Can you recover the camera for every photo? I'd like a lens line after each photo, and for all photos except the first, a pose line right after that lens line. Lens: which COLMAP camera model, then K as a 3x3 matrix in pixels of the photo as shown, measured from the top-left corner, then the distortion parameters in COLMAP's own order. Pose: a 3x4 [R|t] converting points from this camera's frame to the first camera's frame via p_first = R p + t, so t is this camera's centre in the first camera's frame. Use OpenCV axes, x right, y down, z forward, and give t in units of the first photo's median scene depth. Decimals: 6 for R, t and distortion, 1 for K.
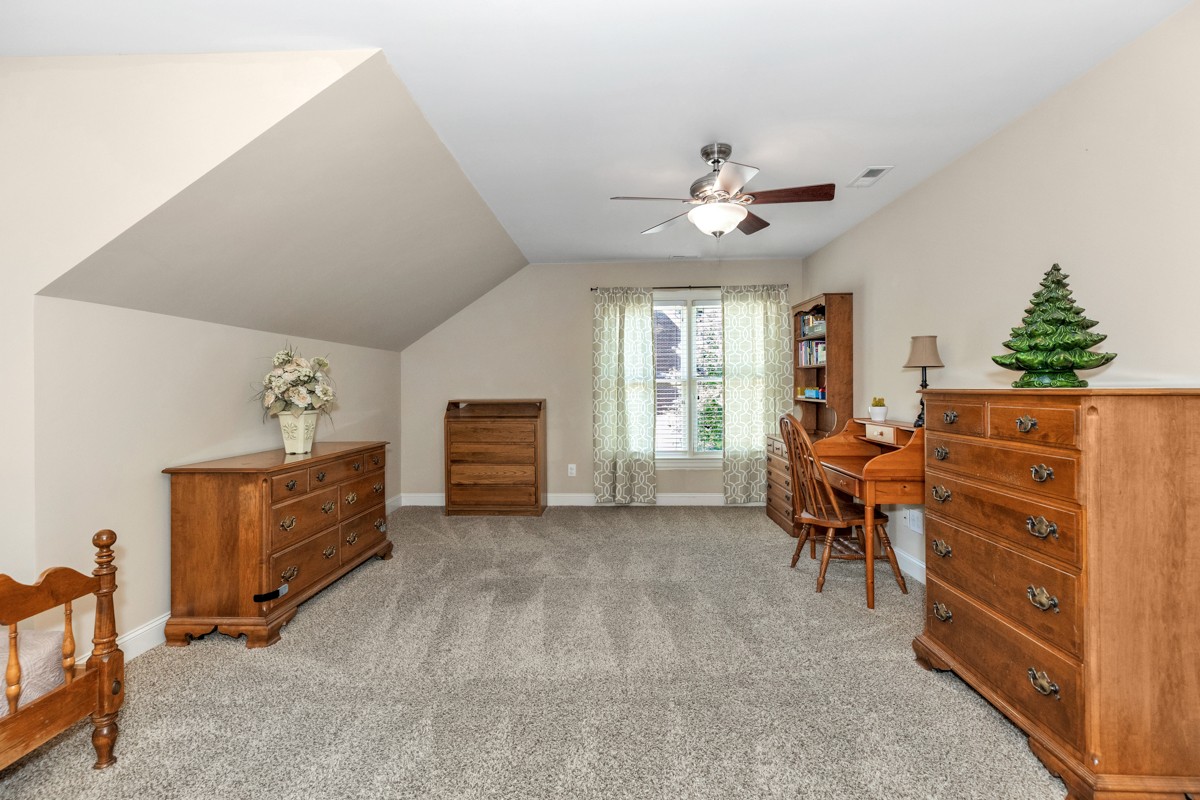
lens RADIAL K [[563.4, 0, 599.1], [0, 563.4, 391.4], [0, 0, 1]] dist [0.004161, 0.001330]
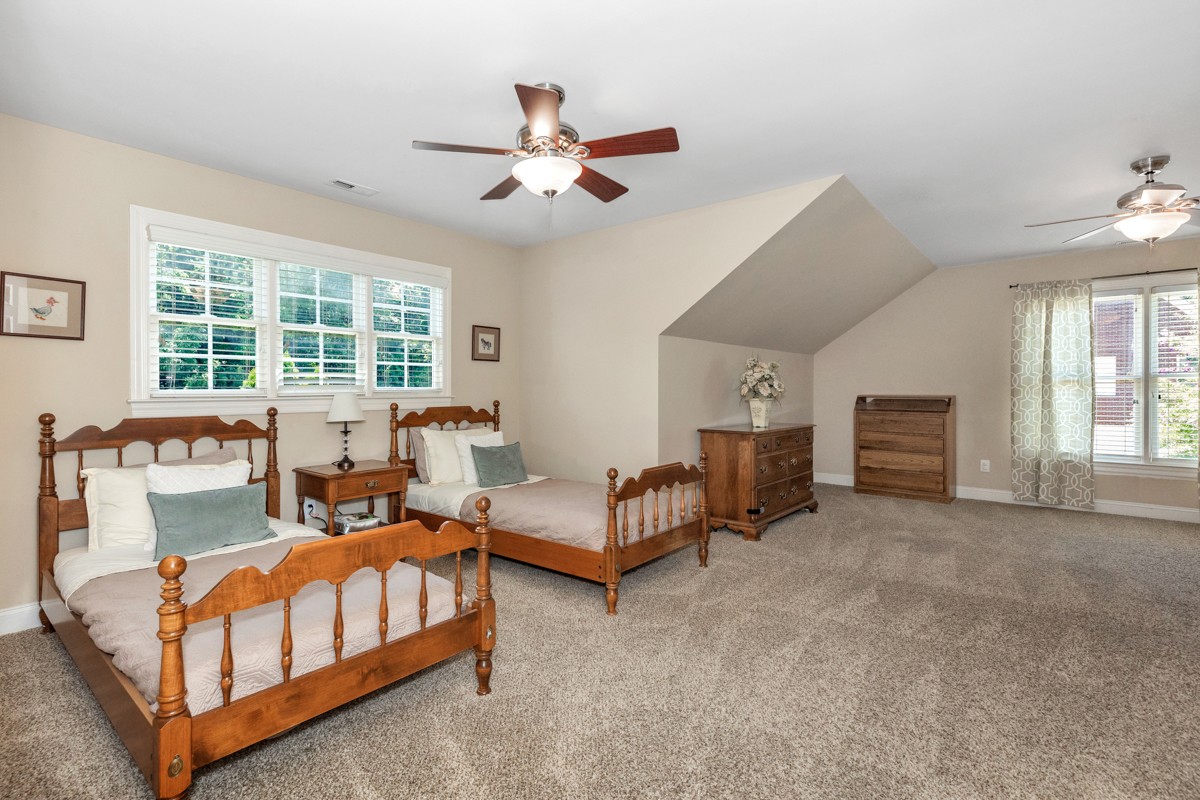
lens RADIAL K [[563.4, 0, 599.9], [0, 563.4, 385.8], [0, 0, 1]] dist [0.004161, 0.001330]
pose [[0.795884, 0.006276, -0.605417, 0.017145], [-0.010686, 0.999936, -0.003682, 0.006959], [0.605355, 0.009400, 0.795900, -0.272264]]
